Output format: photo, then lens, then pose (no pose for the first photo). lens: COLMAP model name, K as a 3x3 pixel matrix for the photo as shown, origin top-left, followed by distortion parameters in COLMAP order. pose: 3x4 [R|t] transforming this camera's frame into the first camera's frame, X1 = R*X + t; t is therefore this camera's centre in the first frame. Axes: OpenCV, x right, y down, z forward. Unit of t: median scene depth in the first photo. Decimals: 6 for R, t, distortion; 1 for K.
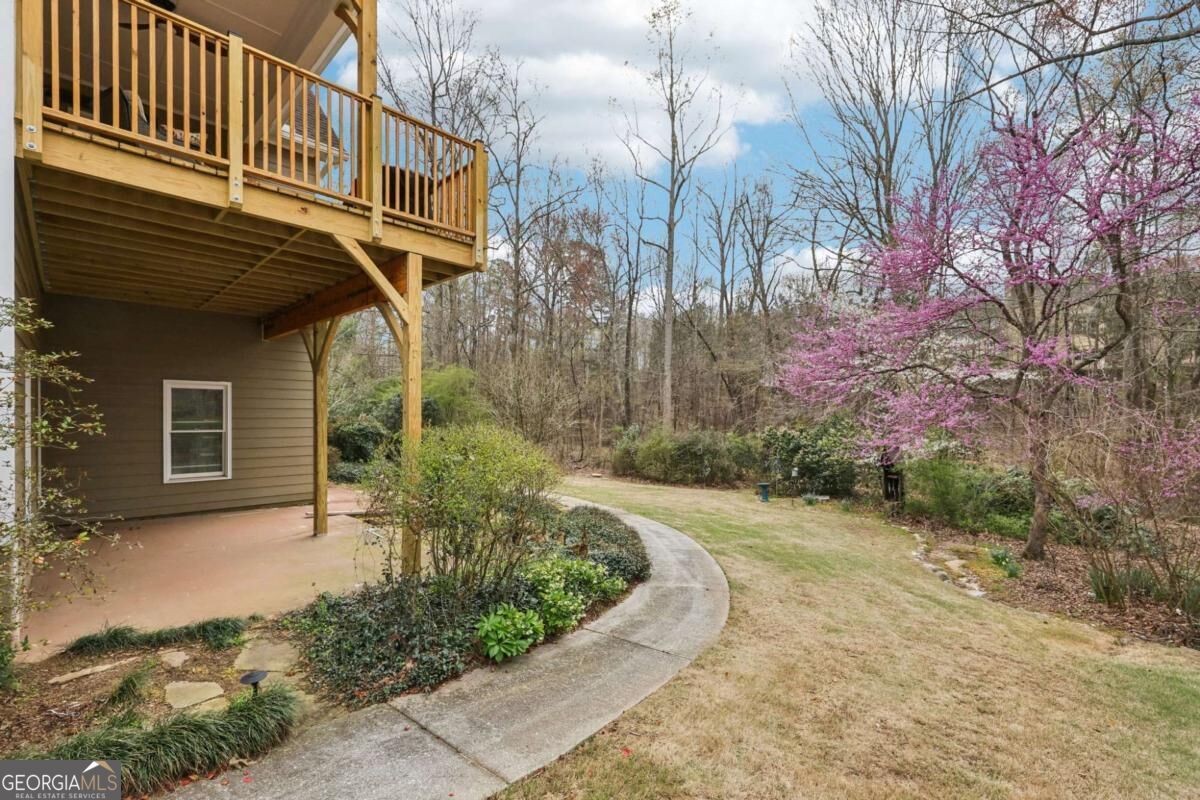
lens RADIAL K [[519.7, 0, 595.5], [0, 519.7, 411.9], [0, 0, 1]] dist [-0.000463, 0.000012]
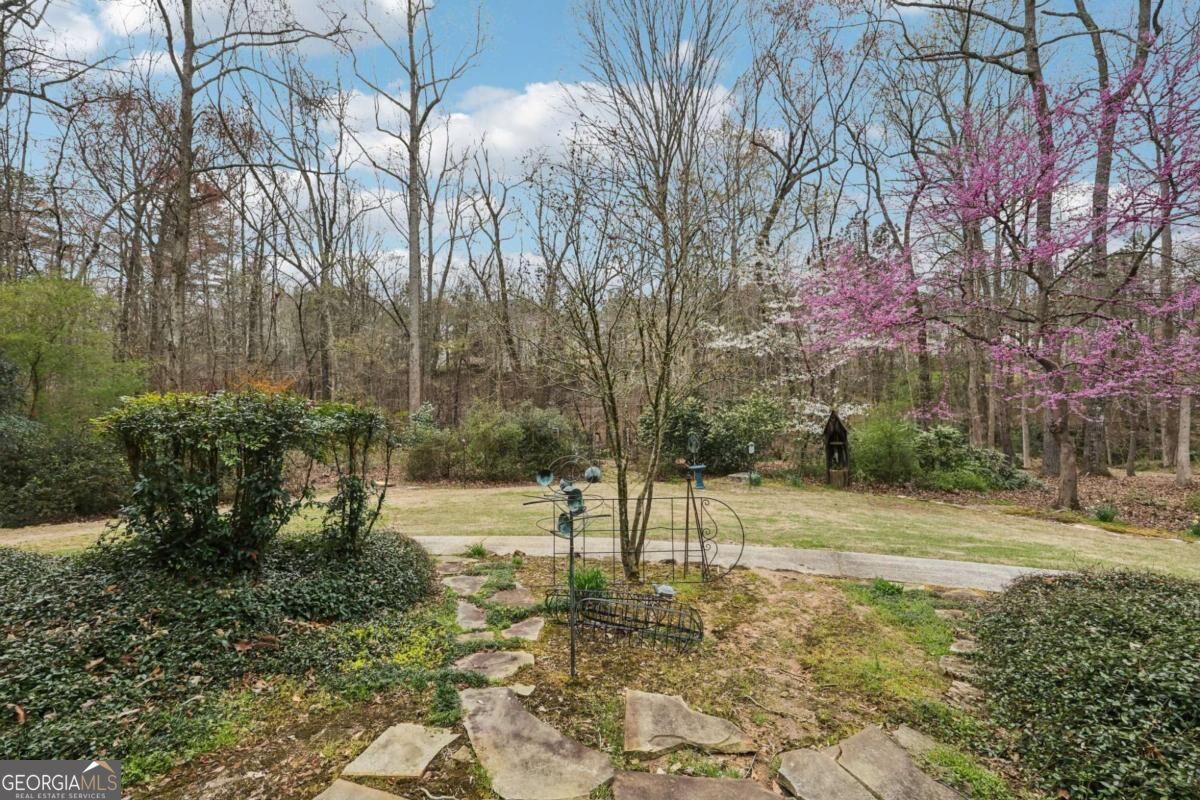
lens RADIAL K [[483.5, 0, 600.4], [0, 483.5, 394.0], [0, 0, 1]] dist [0.001009, 0.000215]
pose [[0.738774, -0.008161, 0.673904, -0.325982], [0.018358, 0.999799, -0.008017, 0.035703], [-0.673704, 0.018294, 0.738775, 0.629012]]
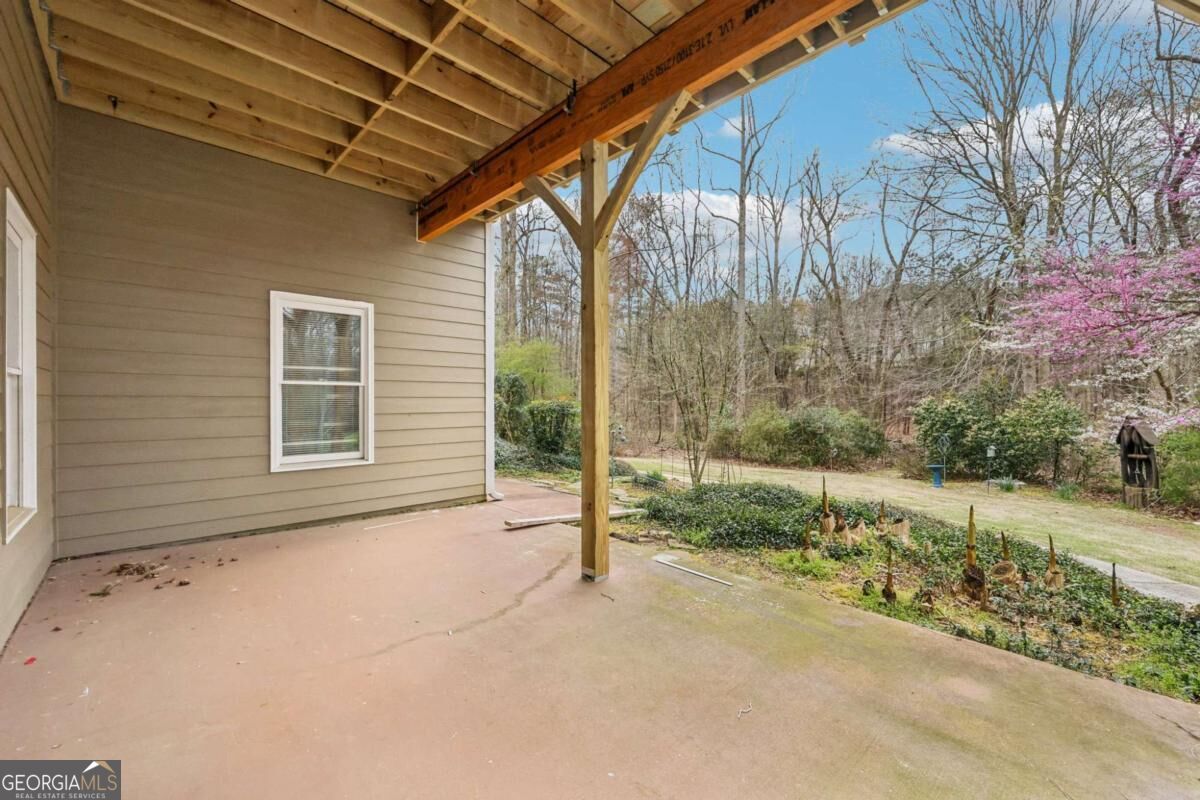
lens RADIAL K [[483.5, 0, 604.2], [0, 483.5, 397.7], [0, 0, 1]] dist [0.001009, 0.000215]
pose [[0.999878, -0.009511, -0.012416, -0.235648], [0.009441, 0.999940, -0.005644, 0.032037], [0.012469, 0.005526, 0.999907, 0.243003]]
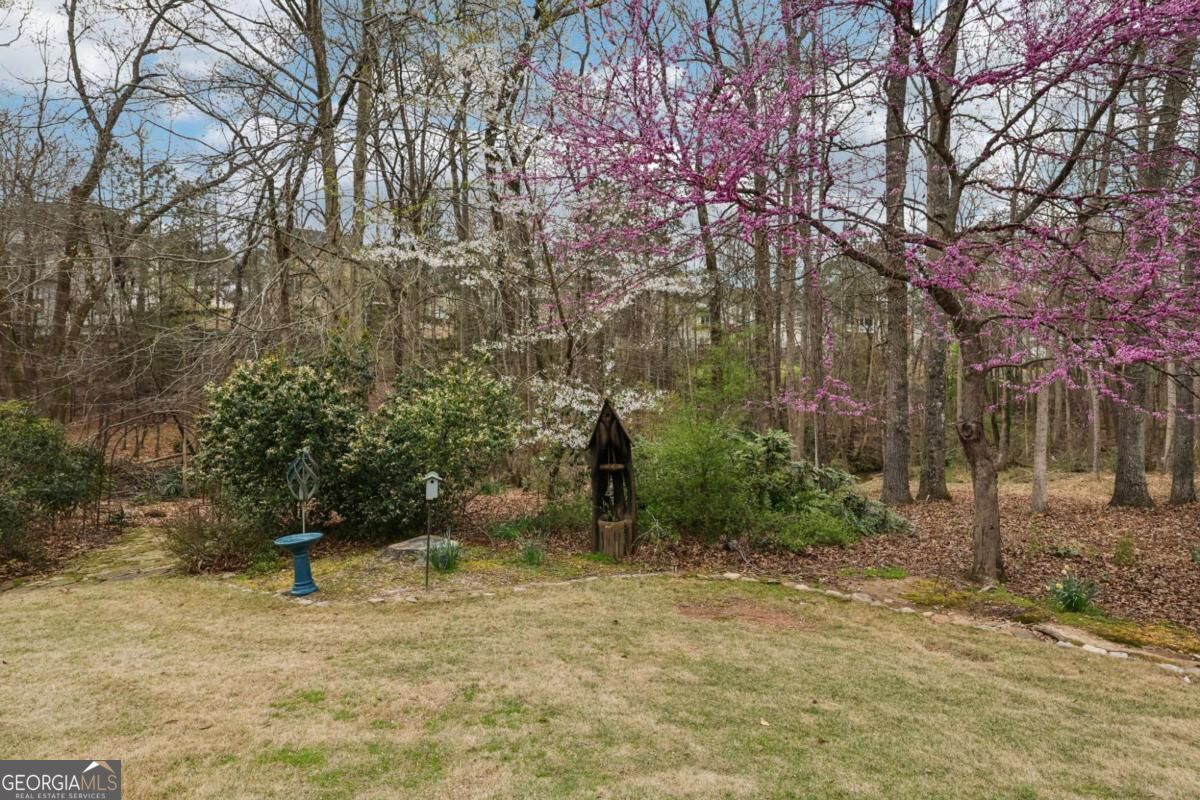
lens RADIAL K [[687.3, 0, 598.1], [0, 687.3, 397.4], [0, 0, 1]] dist [-0.001217, -0.000140]
pose [[0.369613, -0.010936, 0.929121, -0.001456], [0.001015, 0.999935, 0.011365, 0.056407], [-0.929185, -0.003257, 0.369600, 0.771557]]
